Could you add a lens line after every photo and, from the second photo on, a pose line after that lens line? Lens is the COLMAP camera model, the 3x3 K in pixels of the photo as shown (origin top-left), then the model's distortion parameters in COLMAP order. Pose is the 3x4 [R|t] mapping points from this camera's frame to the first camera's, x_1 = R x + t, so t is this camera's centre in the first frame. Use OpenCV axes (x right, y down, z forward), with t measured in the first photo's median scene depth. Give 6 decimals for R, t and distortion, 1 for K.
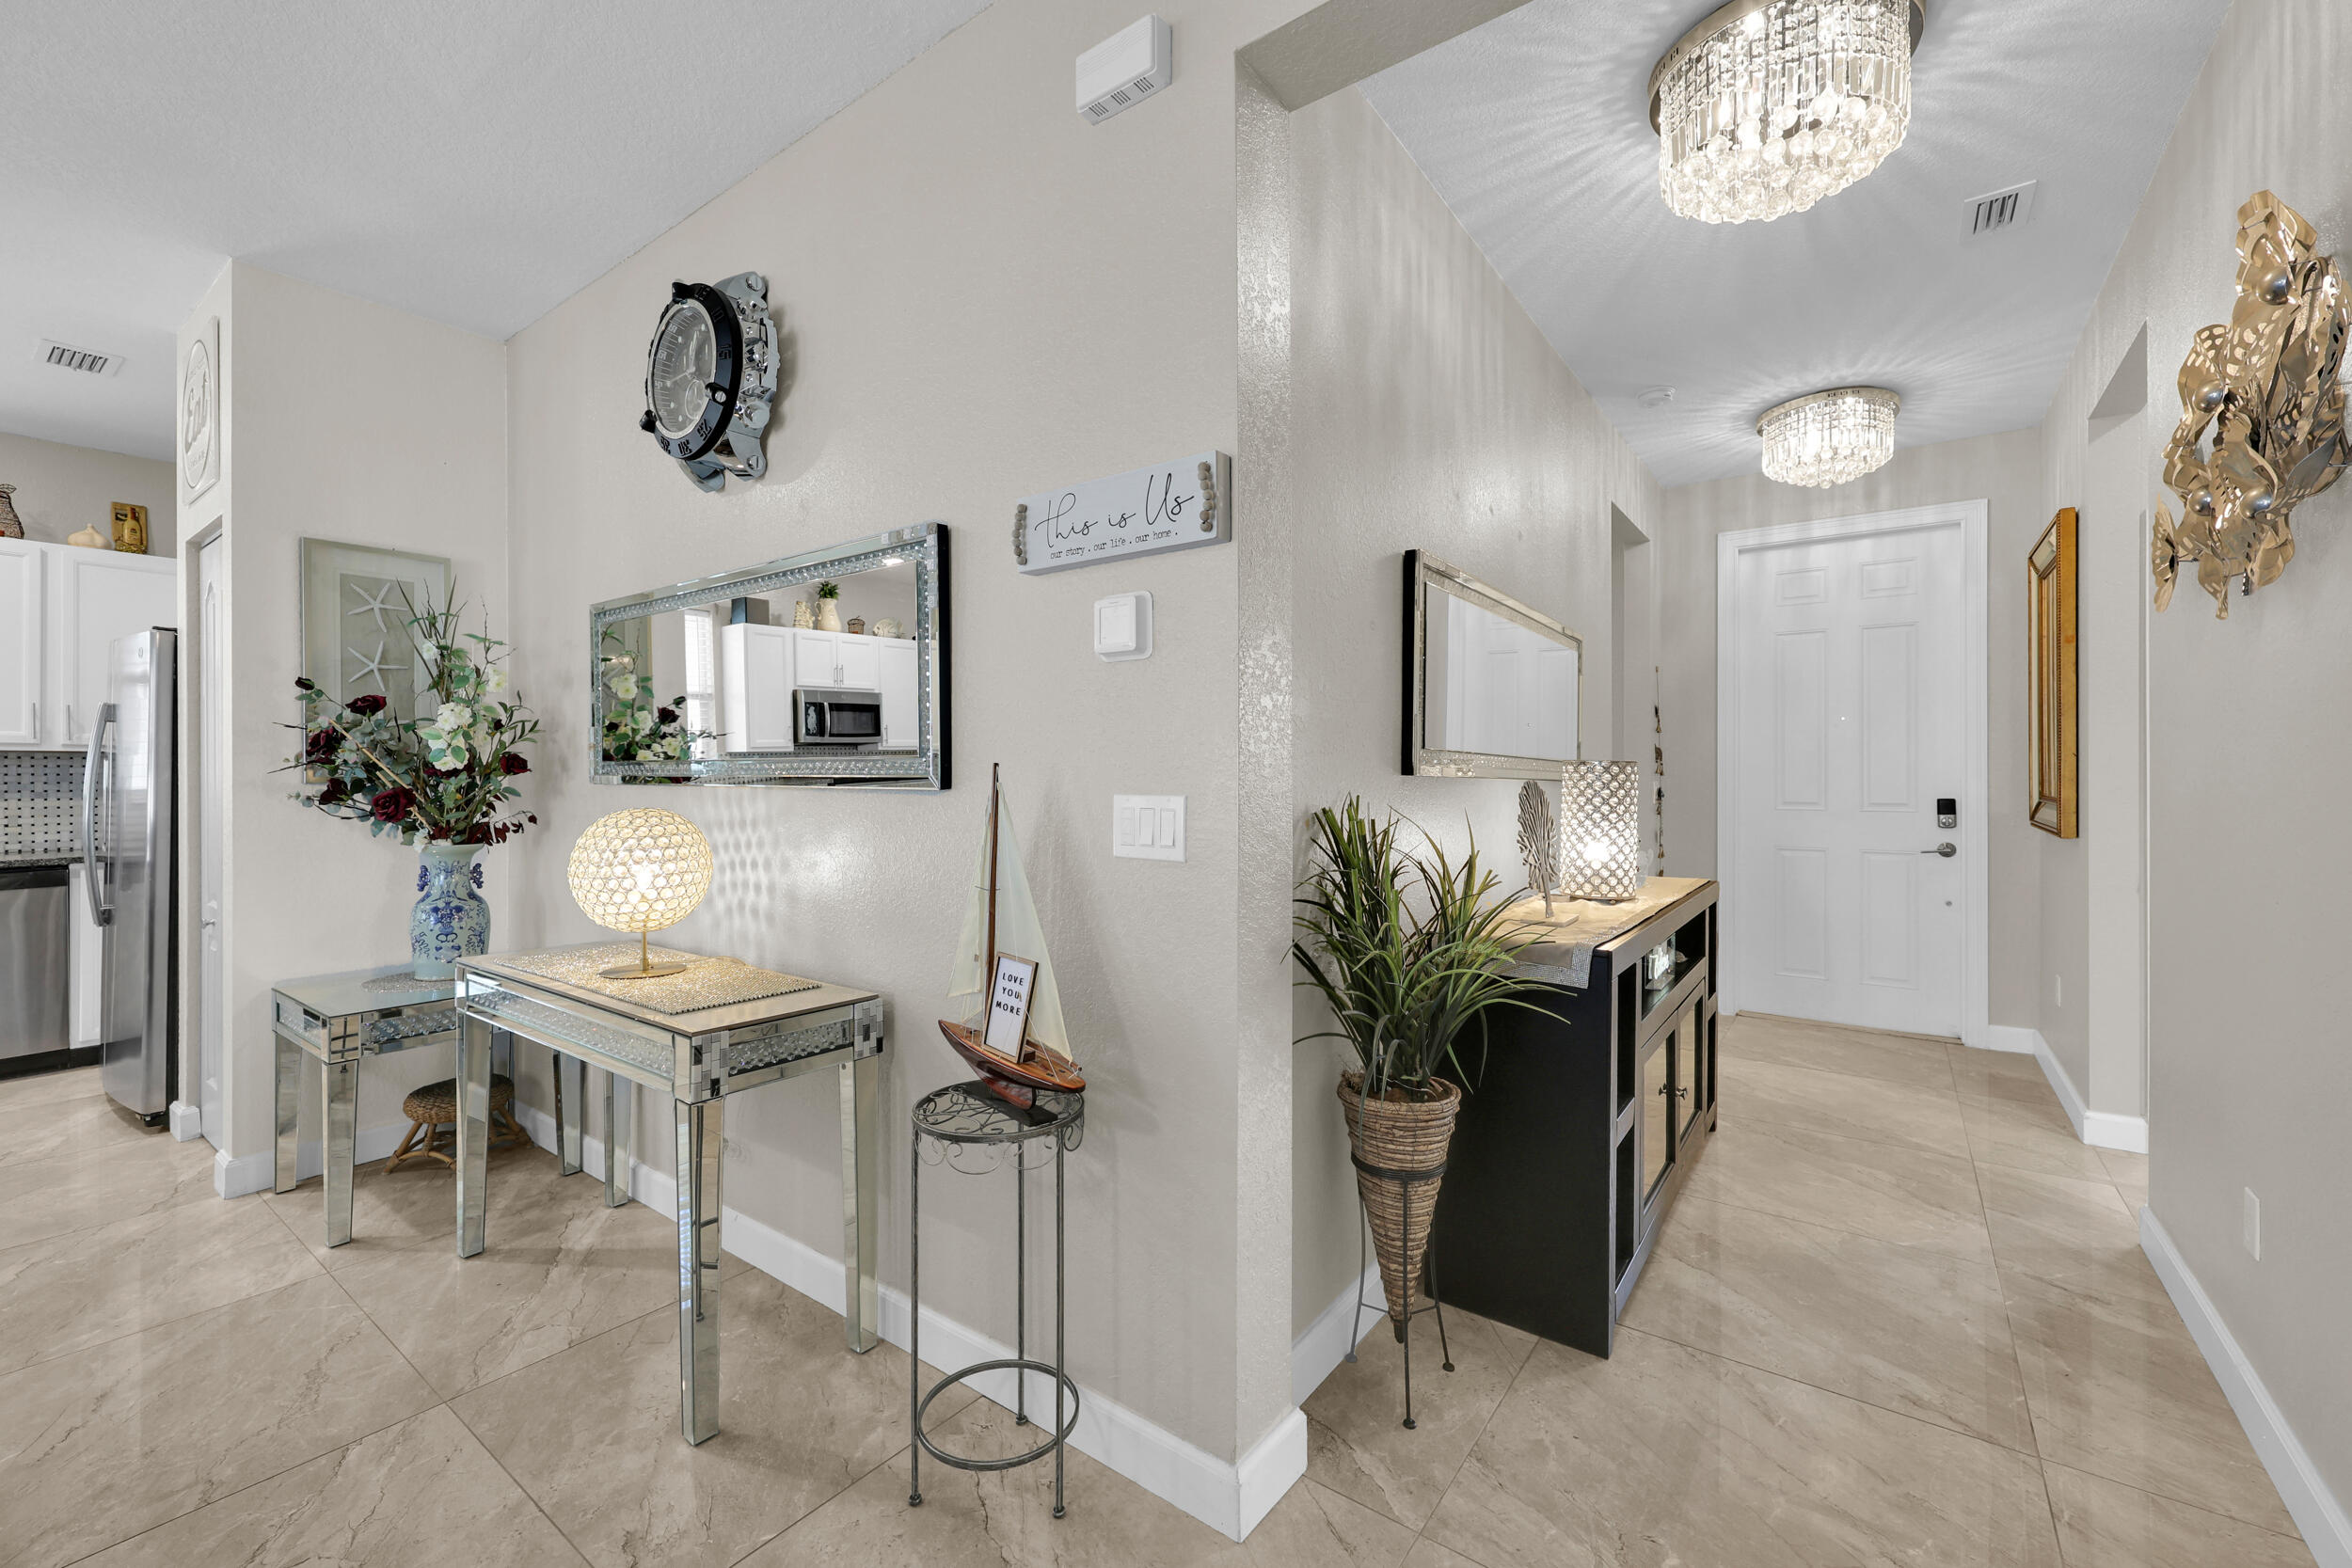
lens RADIAL K [[956.3, 0, 1174.3], [0, 956.3, 789.4], [0, 0, 1]] dist [0.006175, -0.000132]
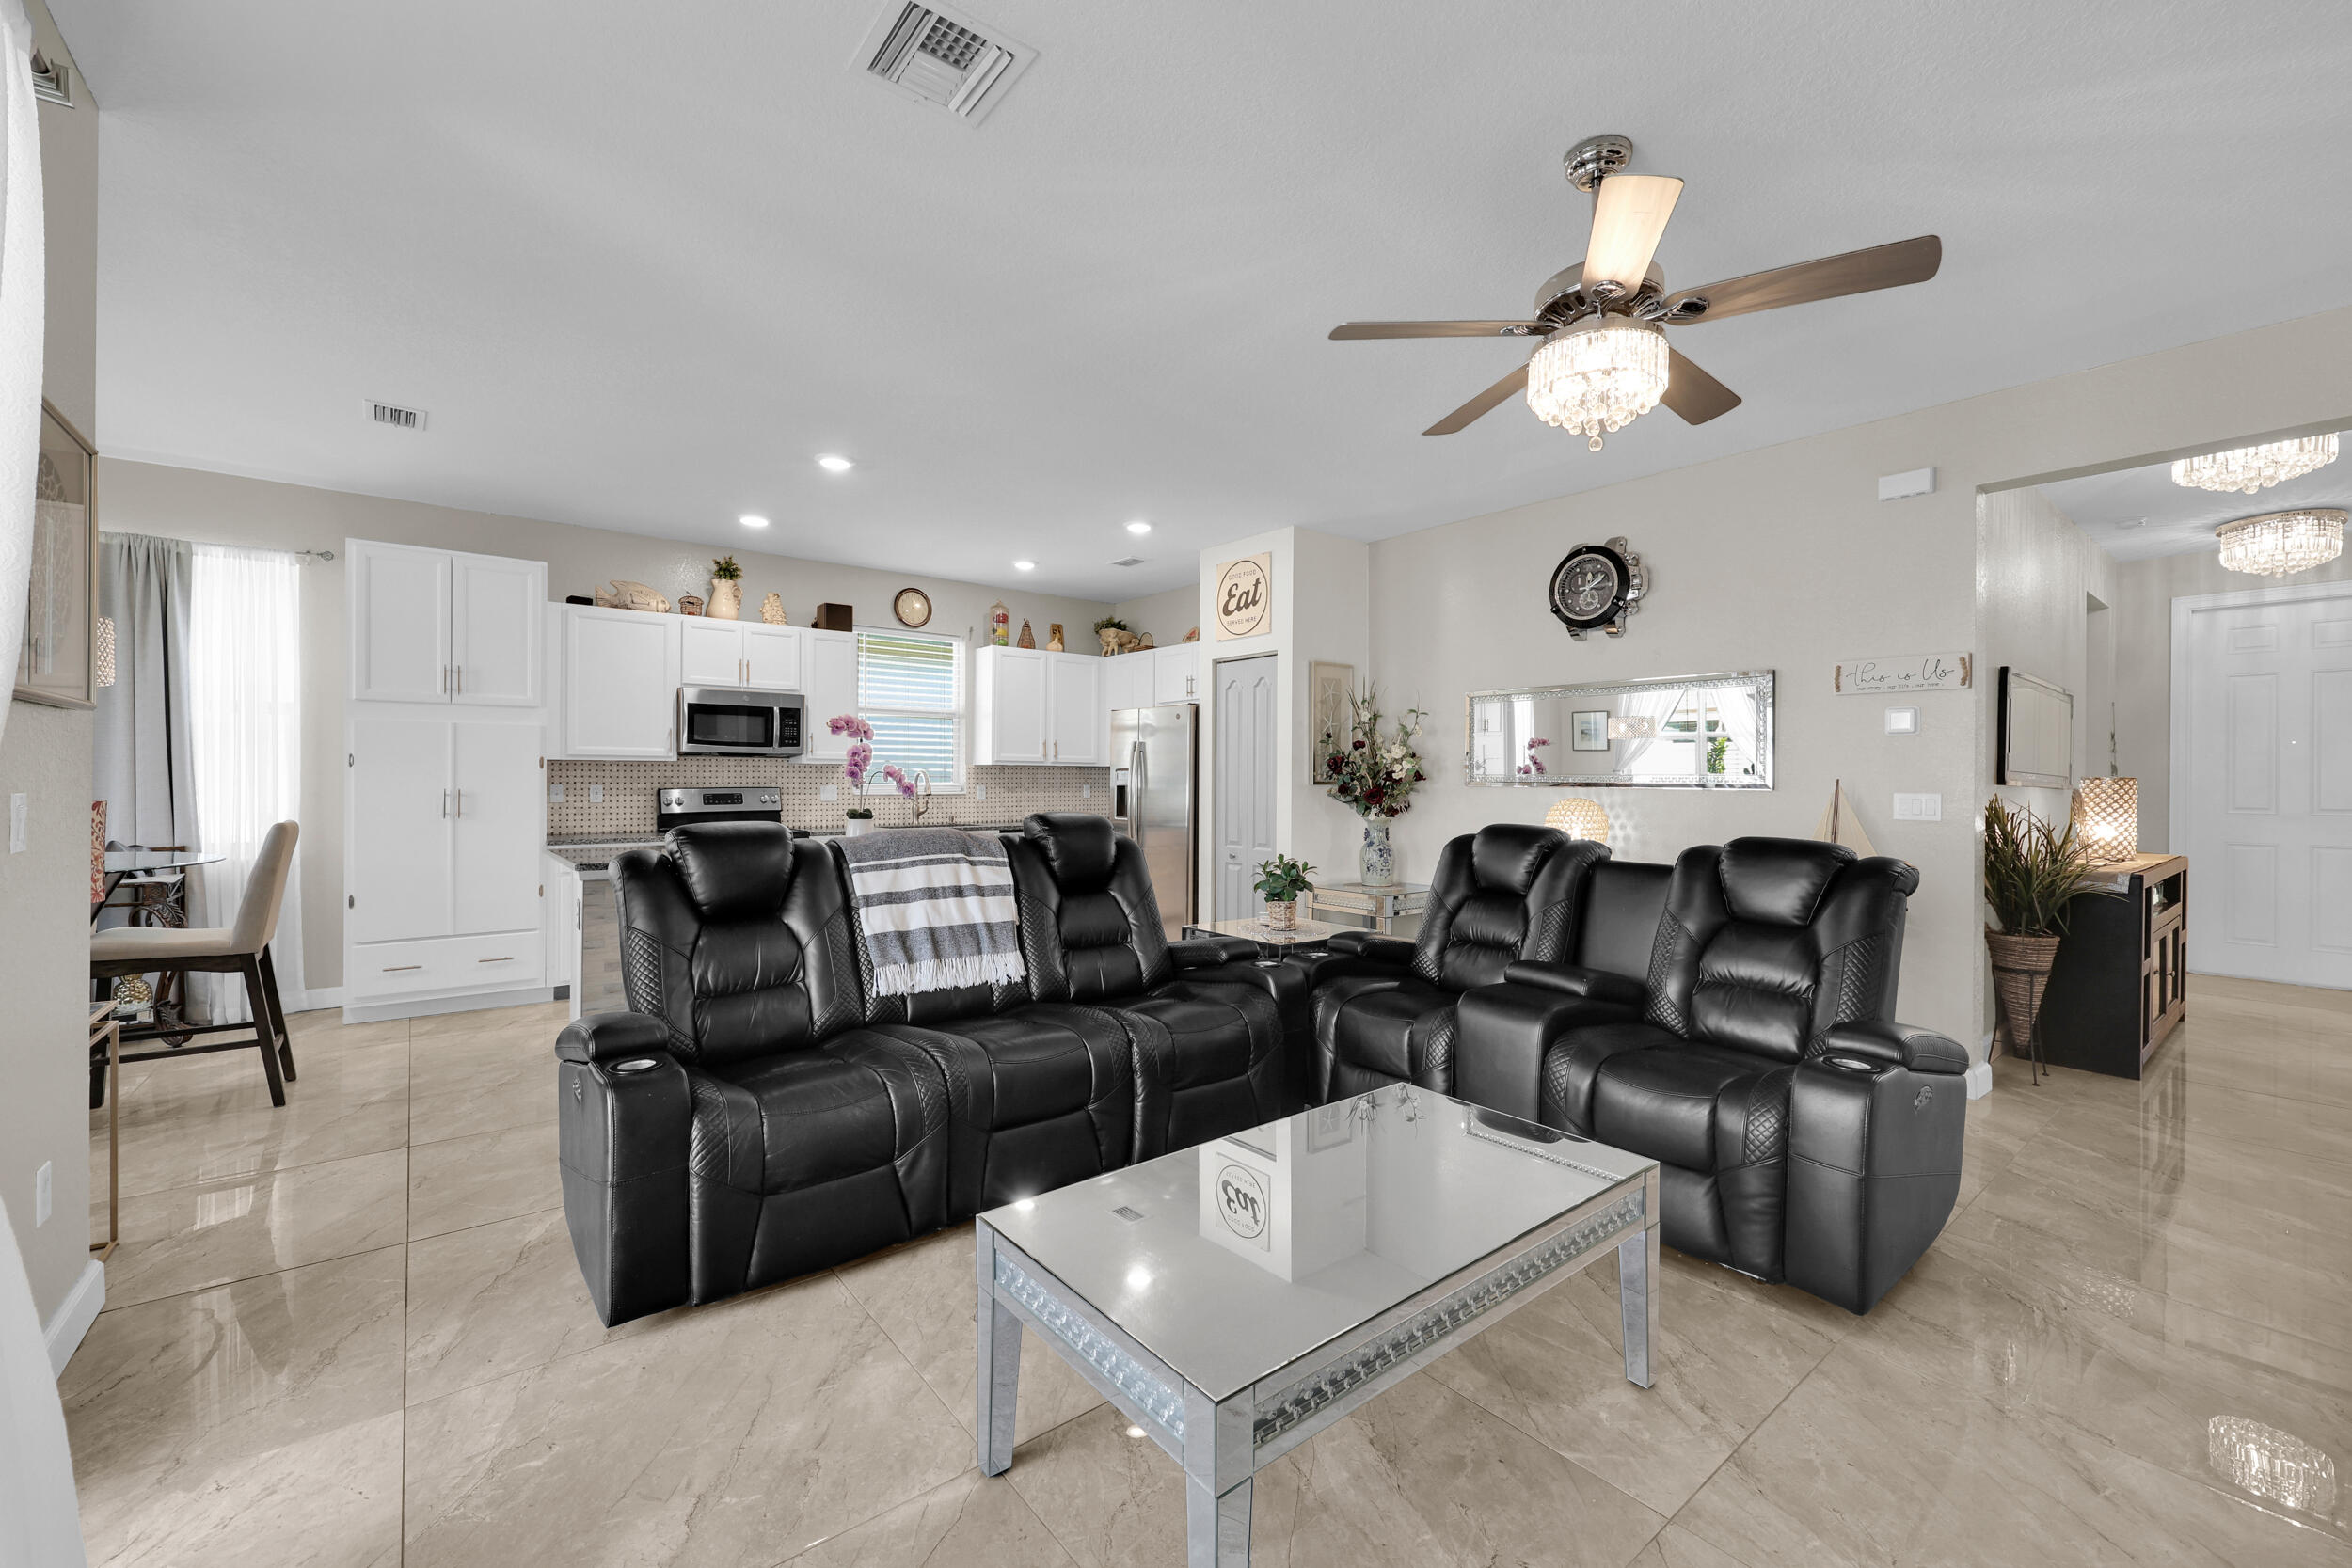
lens RADIAL K [[956.3, 0, 1171.3], [0, 956.3, 790.8], [0, 0, 1]] dist [0.006175, -0.000132]
pose [[0.968299, 0.008927, -0.249636, -0.719573], [-0.009376, 0.999956, -0.000608, 0.010973], [0.249620, 0.002930, 0.968339, -1.033886]]
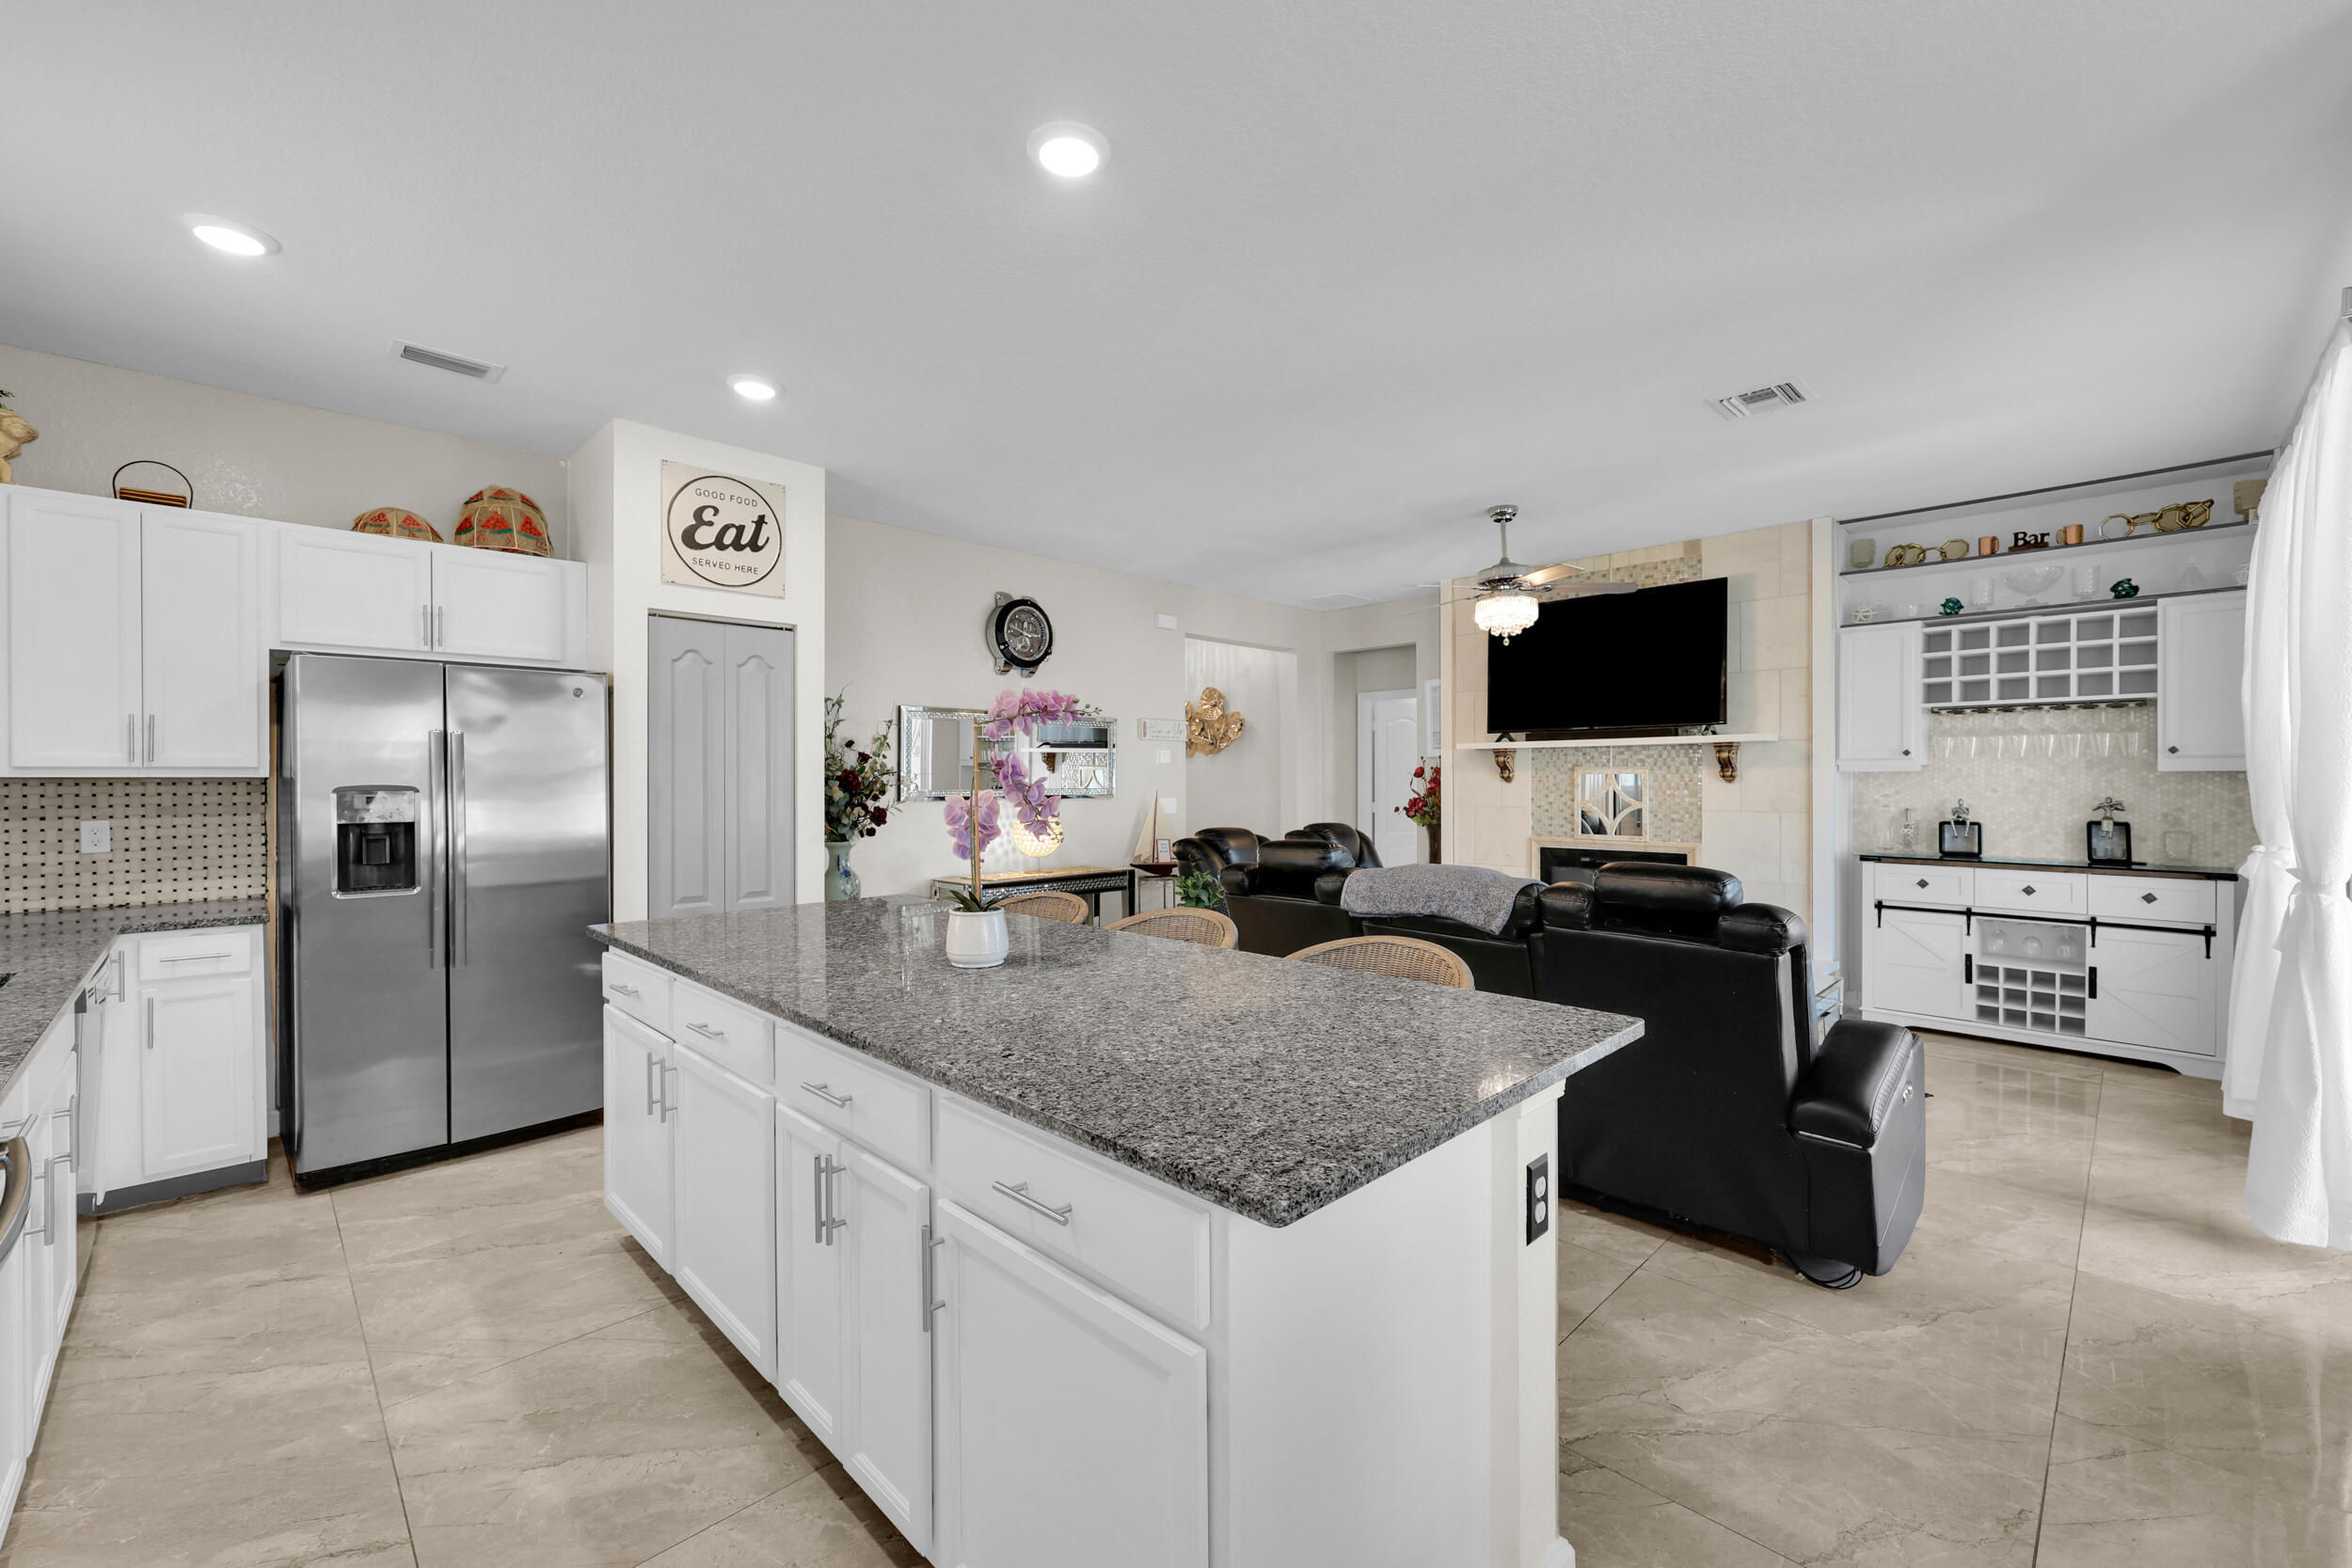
lens RADIAL K [[956.3, 0, 1173.6], [0, 956.3, 782.3], [0, 0, 1]] dist [0.006175, -0.000132]
pose [[0.140957, -0.003198, 0.990011, -2.470501], [0.015790, 0.999875, 0.000982, -0.036287], [-0.989890, 0.015494, 0.140989, 0.228539]]
